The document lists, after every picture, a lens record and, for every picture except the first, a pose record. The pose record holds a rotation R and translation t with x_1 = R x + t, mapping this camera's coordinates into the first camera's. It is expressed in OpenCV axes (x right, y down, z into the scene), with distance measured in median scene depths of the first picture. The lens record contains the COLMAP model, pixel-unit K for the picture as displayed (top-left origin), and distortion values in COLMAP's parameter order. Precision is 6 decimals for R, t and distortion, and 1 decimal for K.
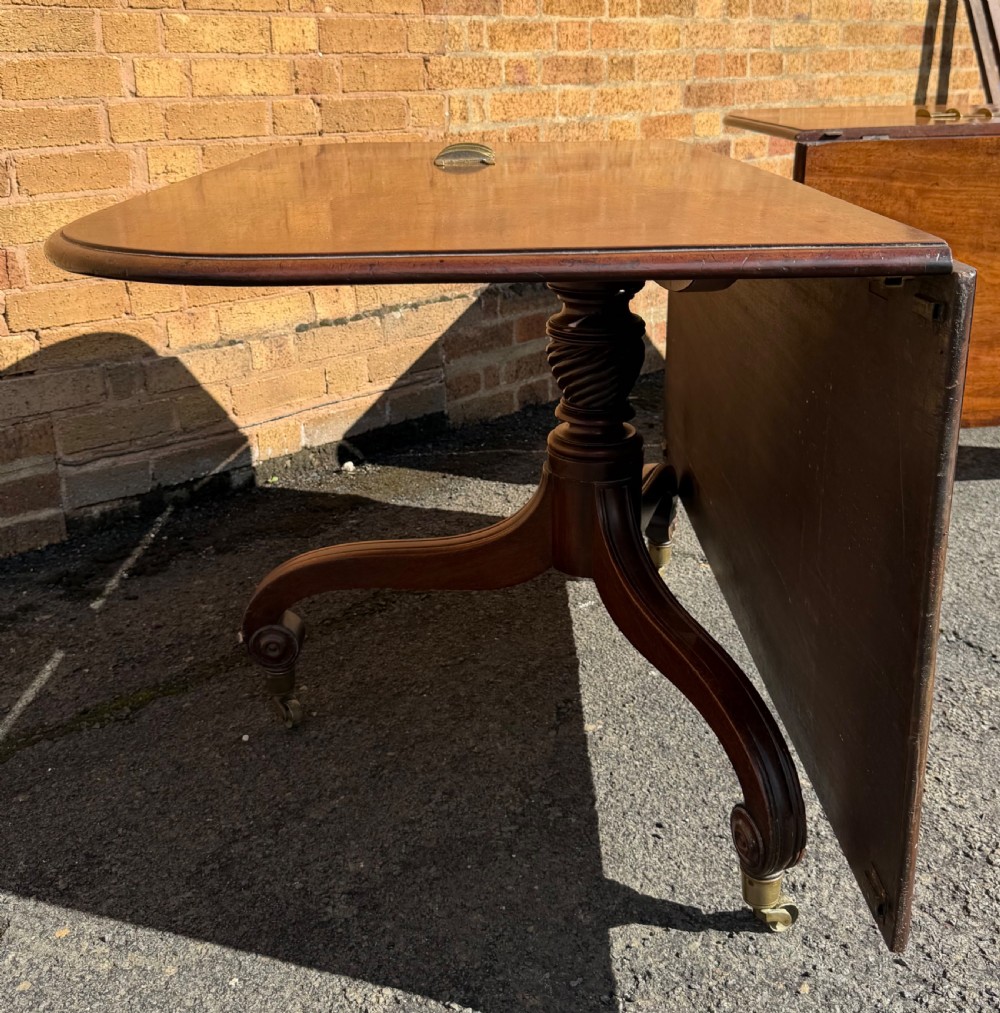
lens RADIAL K [[1111.2, 0, 523.3], [0, 1111.2, 432.2], [0, 0, 1]] dist [0.156074, -0.351628]
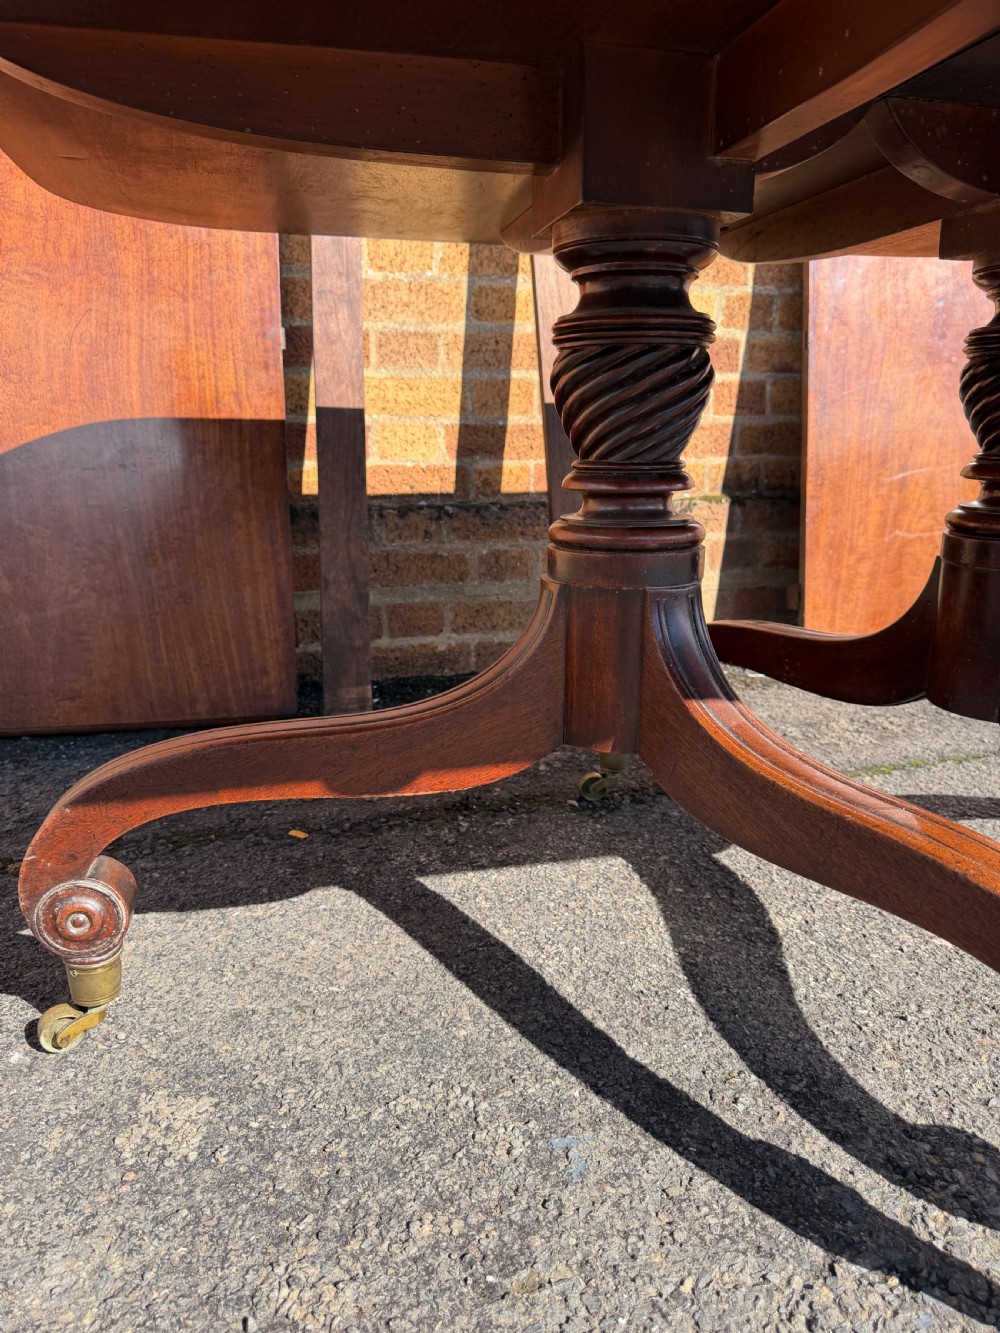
lens RADIAL K [[957.1, 0, 505.6], [0, 957.1, 665.0], [0, 0, 1]] dist [0.103576, -0.187599]
pose [[0.873412, 0.139178, -0.466671, 0.442430], [-0.166819, 0.985819, -0.018209, -0.050095], [0.457519, 0.093754, 0.884244, 0.574615]]
